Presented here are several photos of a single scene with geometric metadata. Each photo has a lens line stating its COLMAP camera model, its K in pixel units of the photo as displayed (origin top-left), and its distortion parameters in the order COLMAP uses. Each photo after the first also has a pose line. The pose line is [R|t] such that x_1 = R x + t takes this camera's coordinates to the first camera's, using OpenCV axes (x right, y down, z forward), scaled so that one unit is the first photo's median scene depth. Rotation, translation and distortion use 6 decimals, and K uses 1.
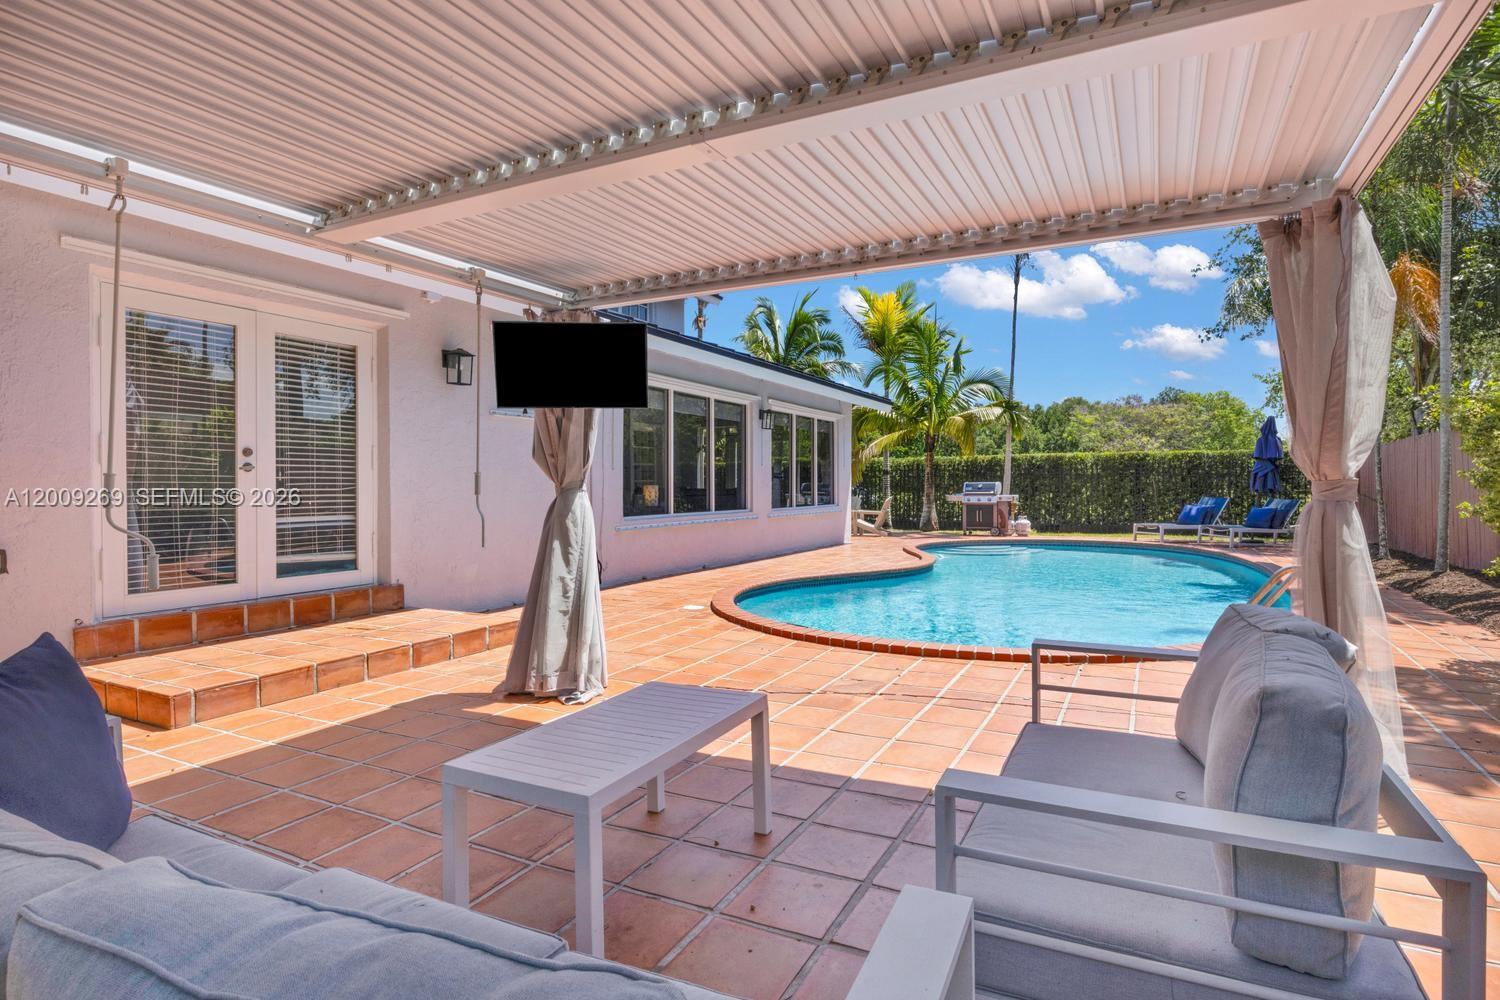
lens RADIAL K [[799.0, 0, 750.0], [0, 799.0, 500.0], [0, 0, 1]] dist [0.000020, -0.000005]
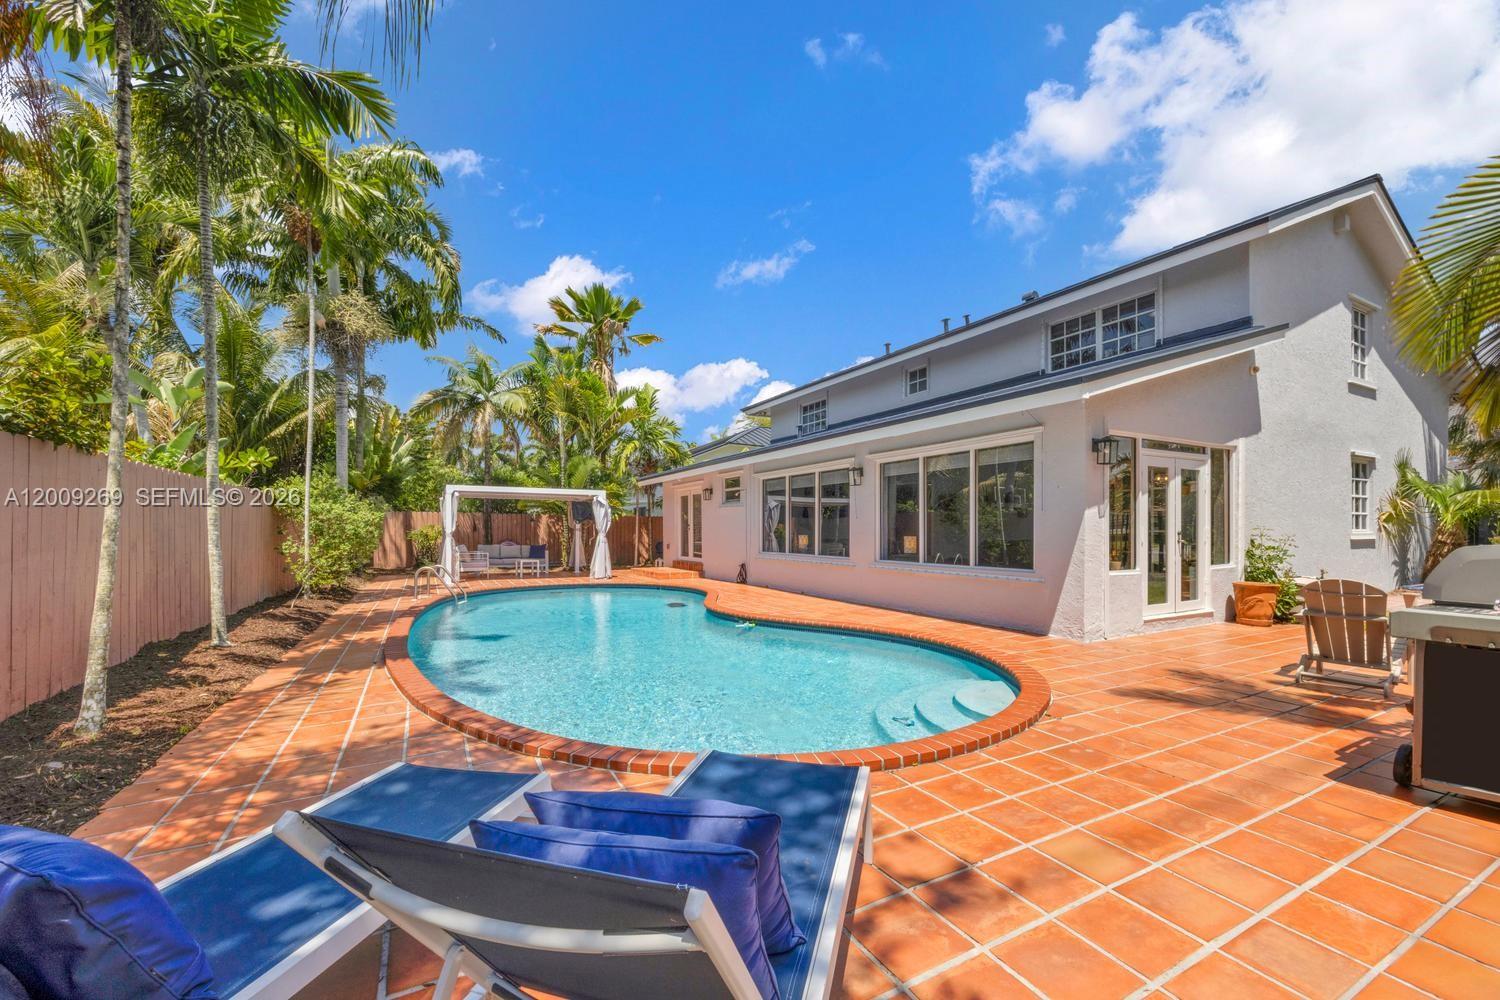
lens RADIAL K [[590.3, 0, 750.5], [0, 590.3, 524.5], [0, 0, 1]] dist [0.000018, 0.000001]
pose [[-0.570933, -0.012198, -0.820906, 0.788772], [-0.016652, 0.999856, -0.003276, -0.031030], [0.820828, 0.011800, -0.571054, 1.352523]]
